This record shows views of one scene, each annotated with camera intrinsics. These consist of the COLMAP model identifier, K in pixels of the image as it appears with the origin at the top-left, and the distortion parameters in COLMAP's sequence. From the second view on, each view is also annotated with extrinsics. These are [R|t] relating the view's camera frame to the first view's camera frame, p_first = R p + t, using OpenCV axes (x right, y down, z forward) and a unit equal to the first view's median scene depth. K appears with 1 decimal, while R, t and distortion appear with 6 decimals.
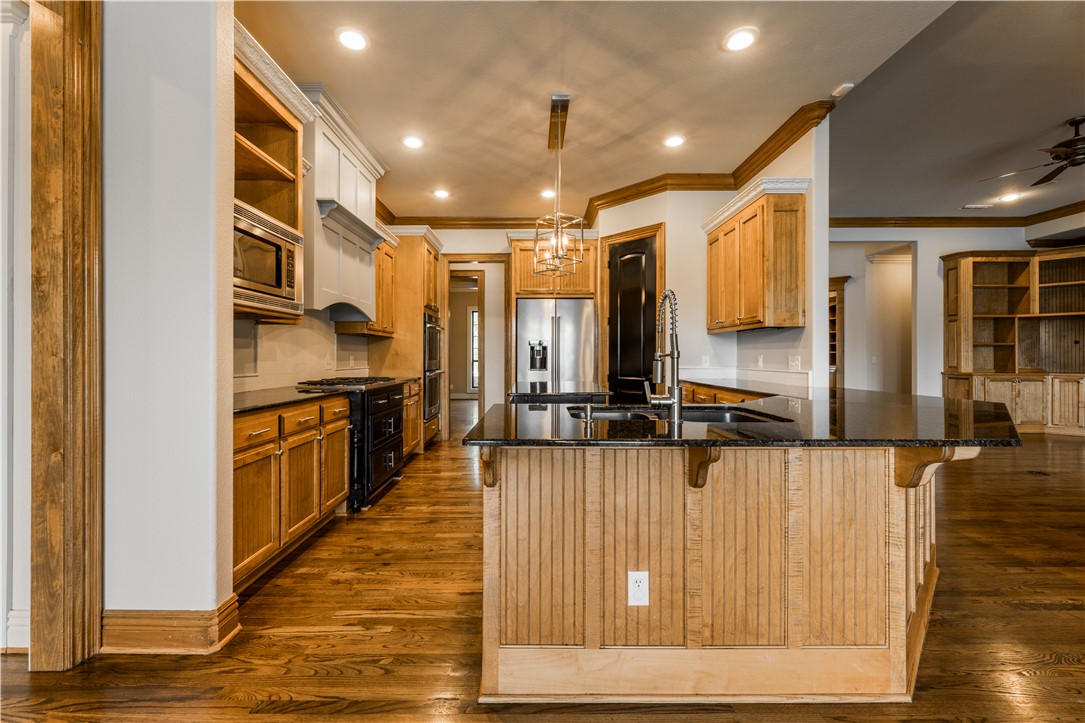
lens RADIAL K [[427.9, 0, 533.4], [0, 427.9, 353.4], [0, 0, 1]] dist [0.000299, -0.000078]
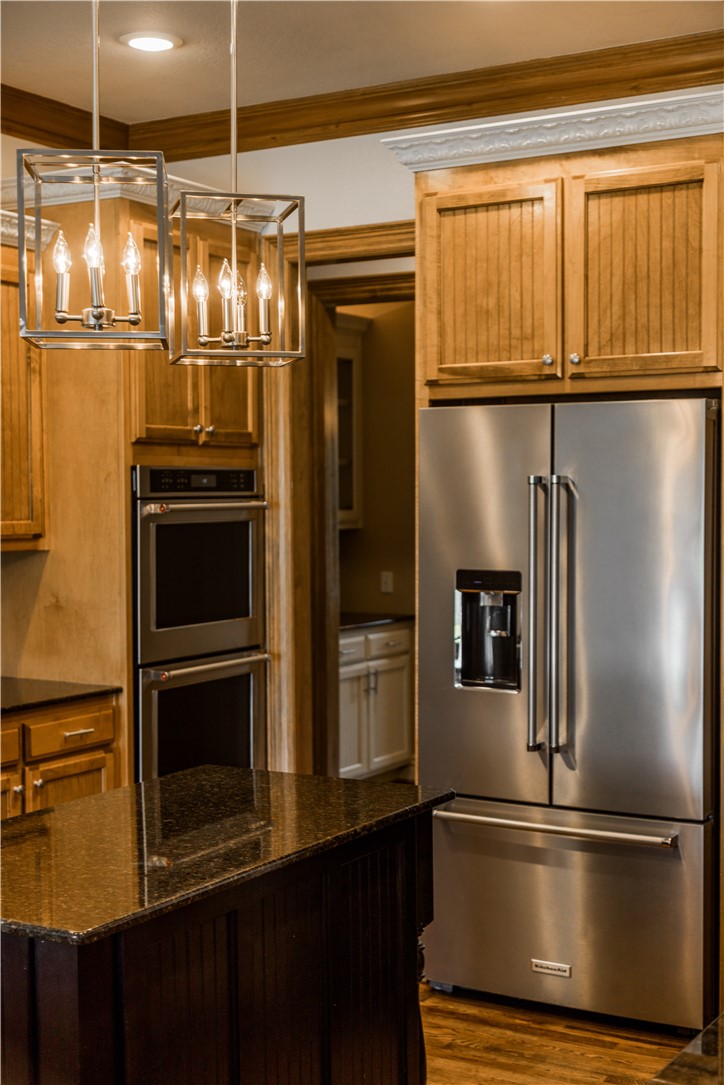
lens RADIAL K [[1534.2, 0, 362.9], [0, 1534.2, 546.3], [0, 0, 1]] dist [0.105702, 0.000000]
pose [[0.861169, 0.013670, -0.508135, 0.546923], [0.007622, 0.999179, 0.039797, -0.108039], [0.508262, -0.038145, 0.860357, 0.243528]]
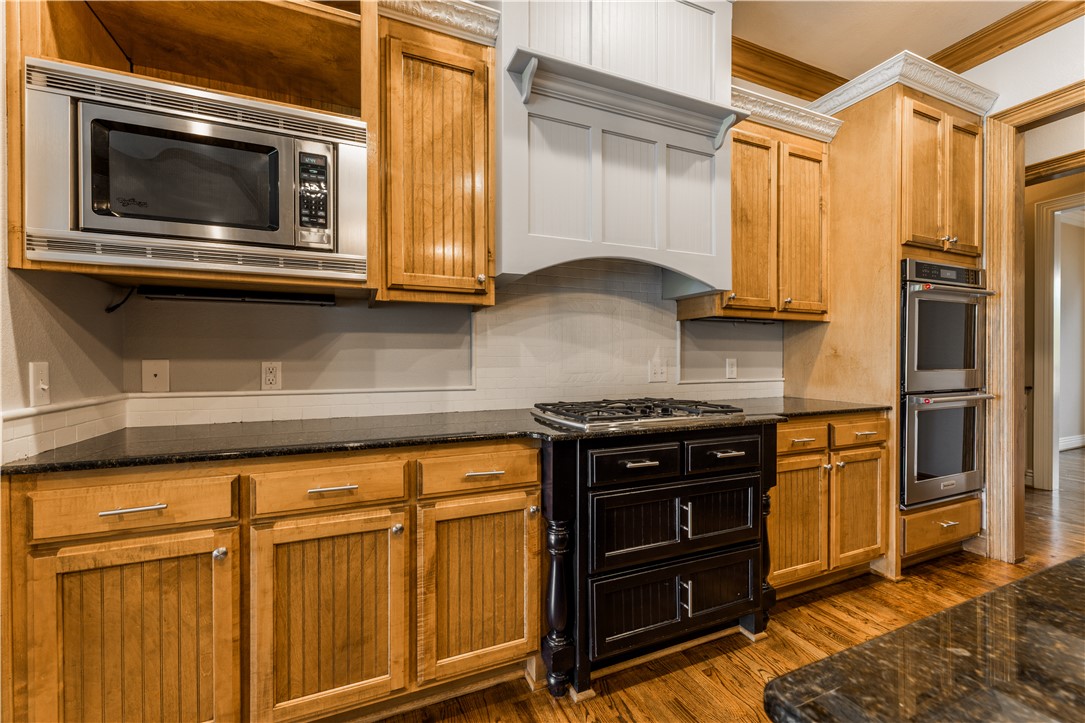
lens RADIAL K [[427.9, 0, 539.4], [0, 427.9, 362.9], [0, 0, 1]] dist [0.000299, -0.000078]
pose [[0.383865, 0.007020, -0.923363, 0.008473], [0.007404, 0.999916, 0.010680, 0.003713], [0.923360, -0.010936, 0.383780, 0.656131]]
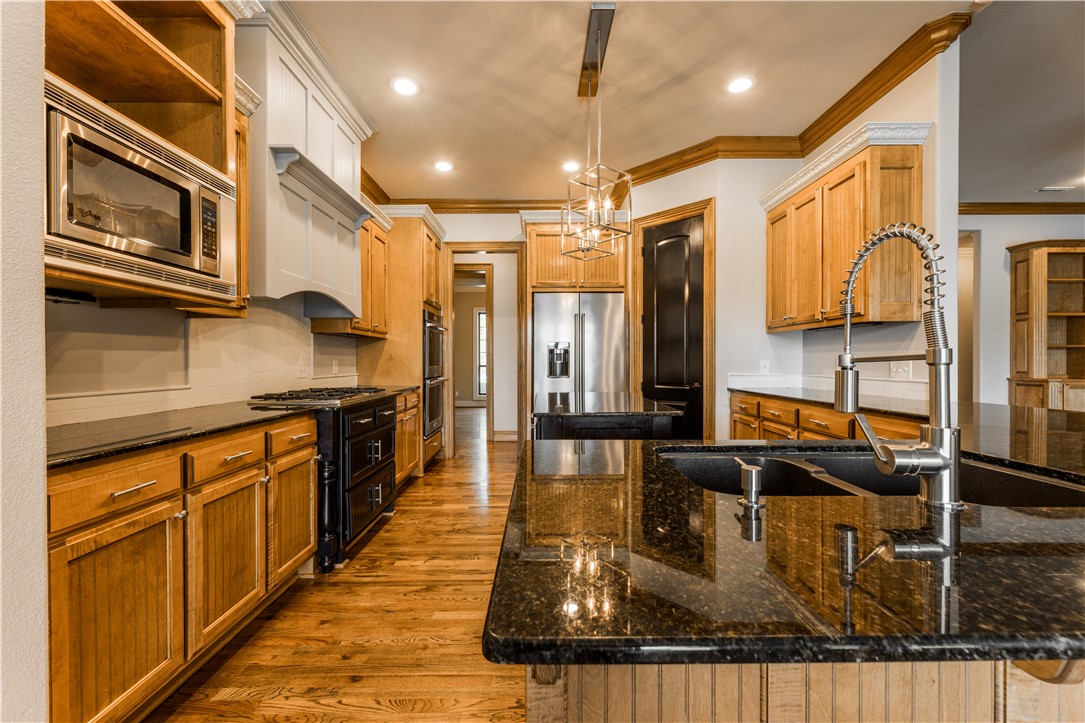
lens RADIAL K [[427.9, 0, 538.8], [0, 427.9, 361.5], [0, 0, 1]] dist [0.000299, -0.000078]
pose [[0.999998, -0.002065, -0.000322, -0.037878], [0.002068, 0.999966, 0.008013, 0.001399], [0.000305, -0.008013, 0.999968, 0.211628]]
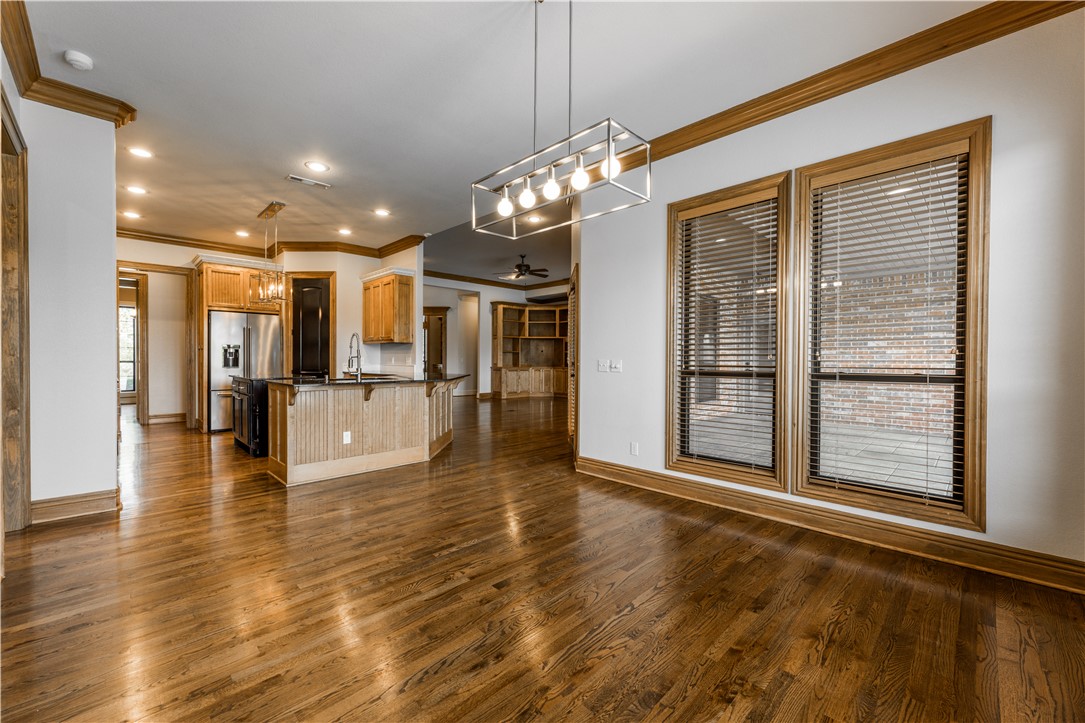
lens RADIAL K [[427.9, 0, 540.3], [0, 427.9, 367.5], [0, 0, 1]] dist [0.000299, -0.000078]
pose [[0.697010, -0.012380, 0.716955, -0.355172], [-0.009590, 0.999601, 0.026584, -0.005904], [-0.716998, -0.025405, 0.696613, -0.756084]]
